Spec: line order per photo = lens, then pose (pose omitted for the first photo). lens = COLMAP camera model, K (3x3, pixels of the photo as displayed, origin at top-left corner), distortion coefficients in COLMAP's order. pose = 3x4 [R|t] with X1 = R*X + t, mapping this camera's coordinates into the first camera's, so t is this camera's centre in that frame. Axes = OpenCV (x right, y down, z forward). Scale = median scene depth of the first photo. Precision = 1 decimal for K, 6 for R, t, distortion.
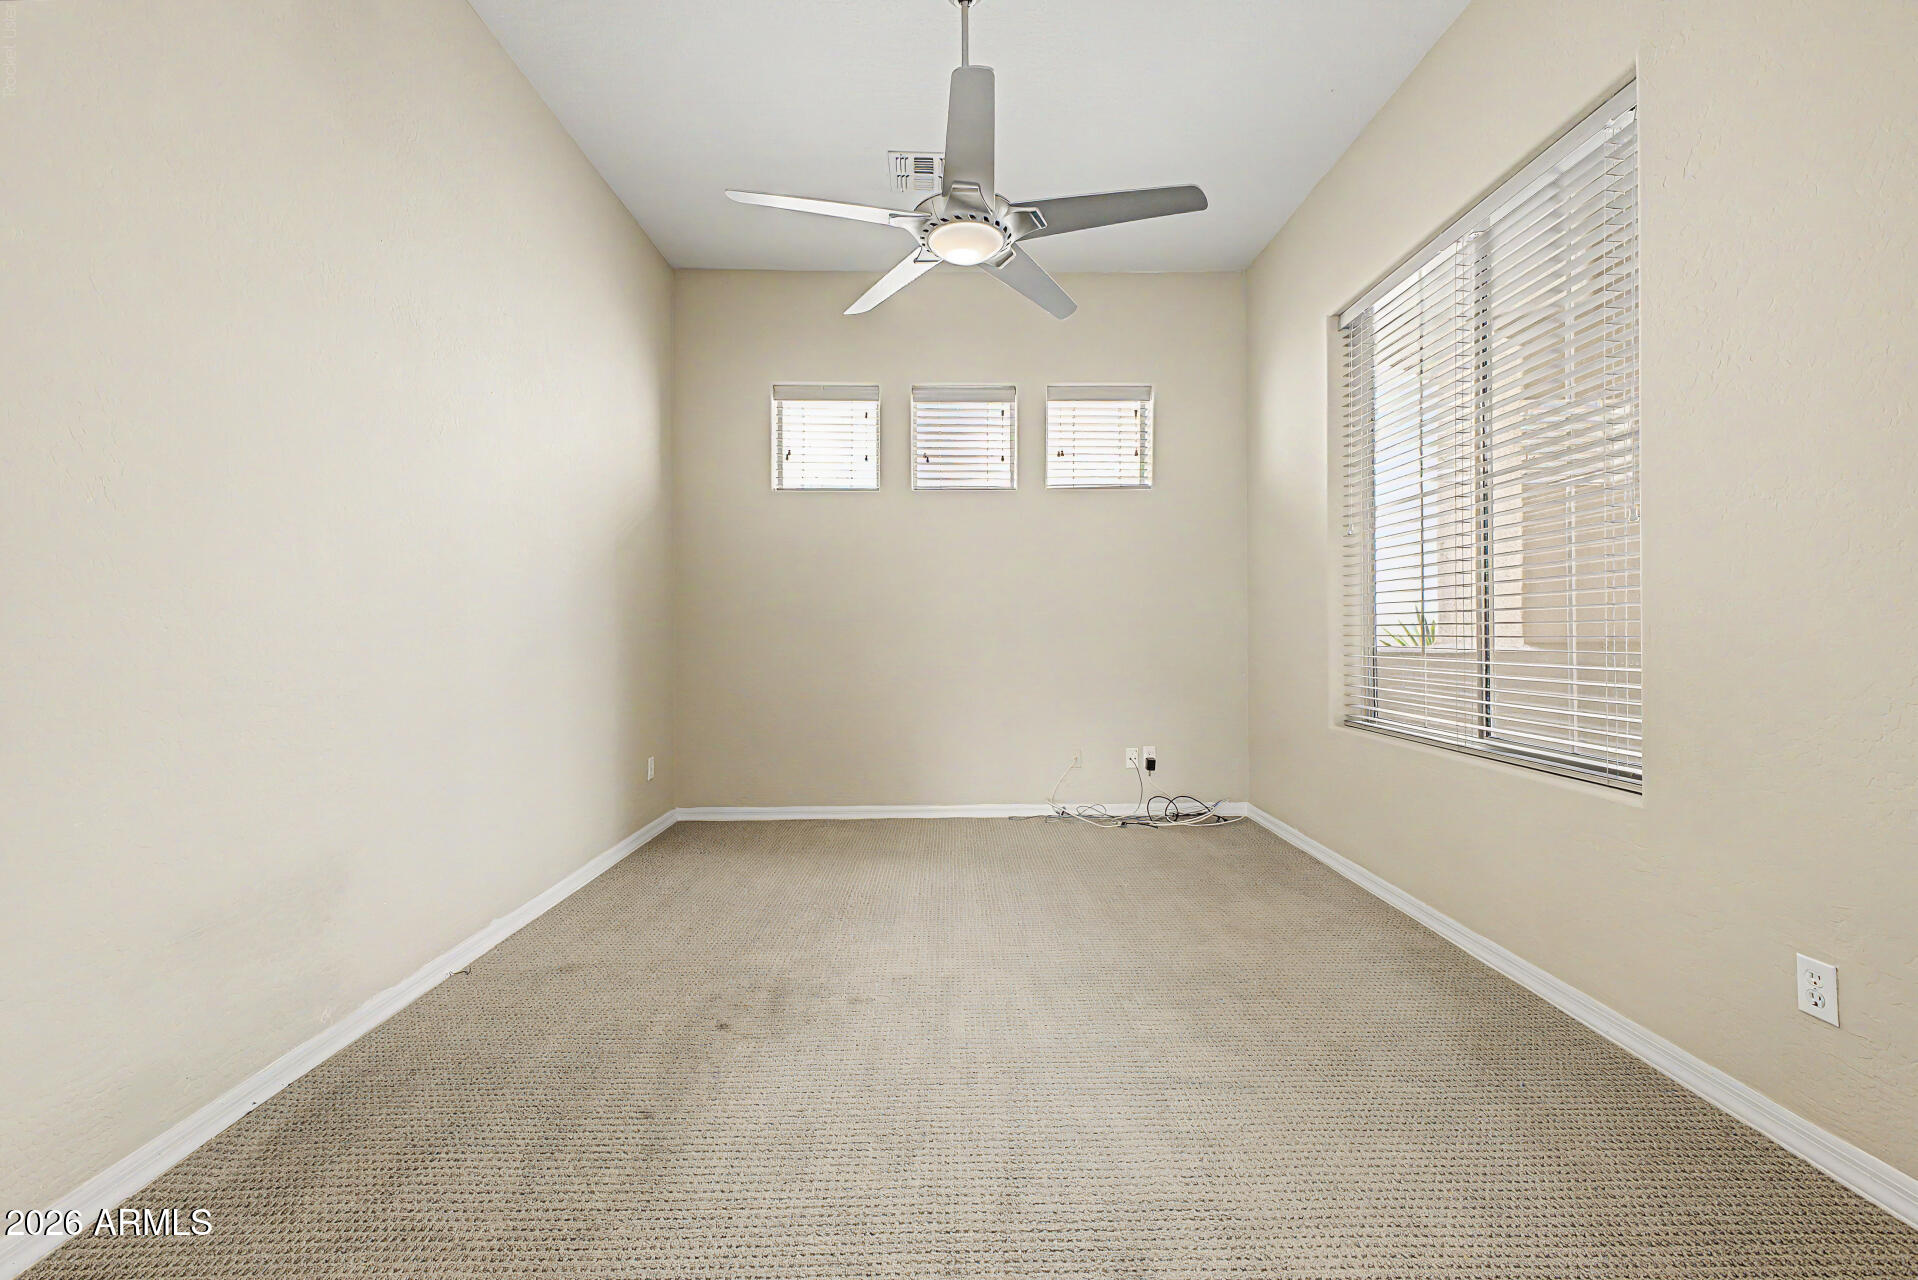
lens RADIAL K [[754.1, 0, 960.6], [0, 754.1, 635.6], [0, 0, 1]] dist [0.023319, -0.006347]
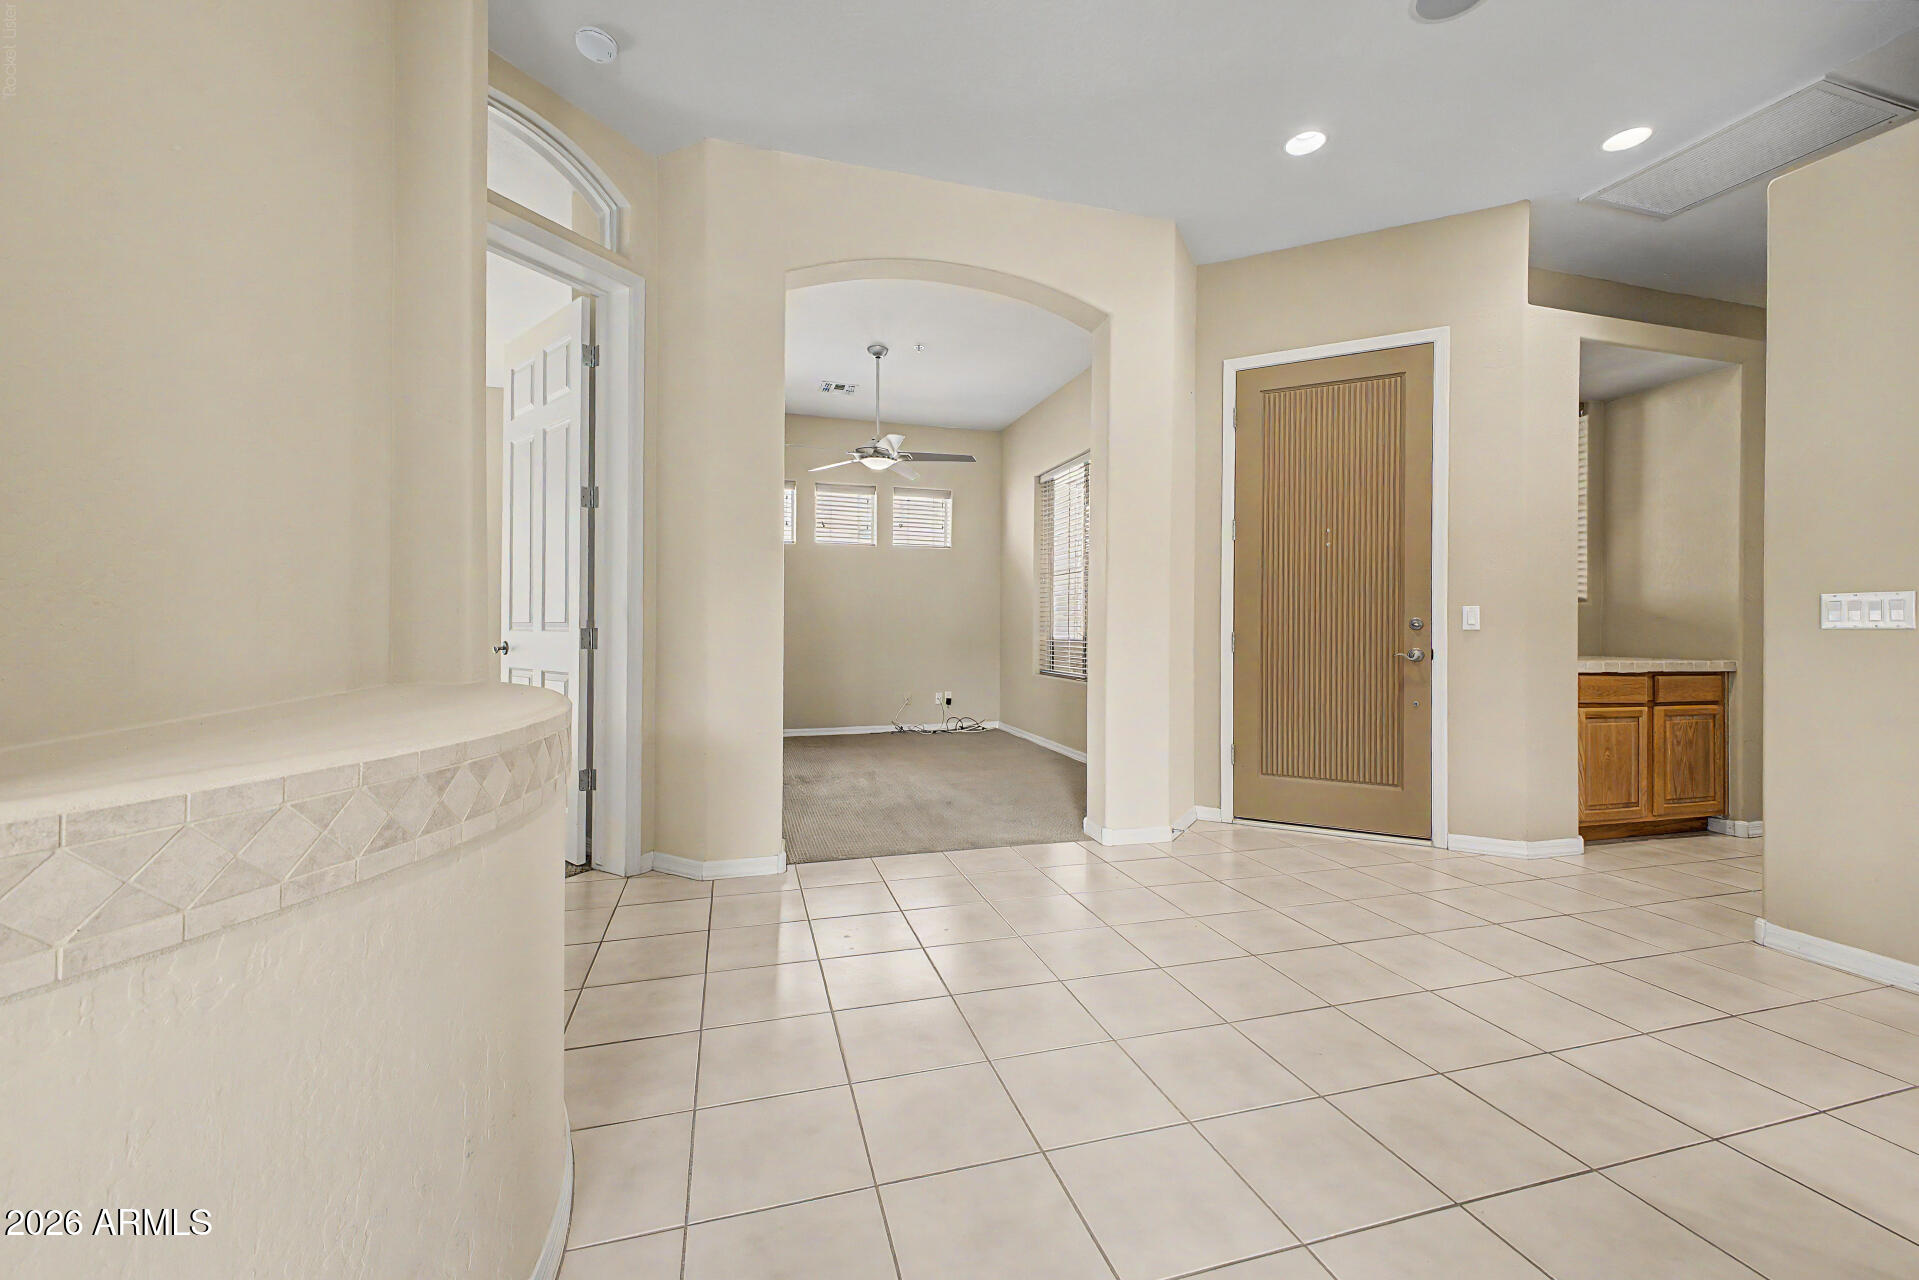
lens RADIAL K [[754.5, 0, 968.4], [0, 754.5, 629.3], [0, 0, 1]] dist [0.023319, -0.006347]
pose [[0.959613, 0.009547, 0.281160, -0.216503], [-0.008802, 0.999954, -0.003911, 0.004542], [-0.281184, 0.001278, 0.959653, -0.759950]]
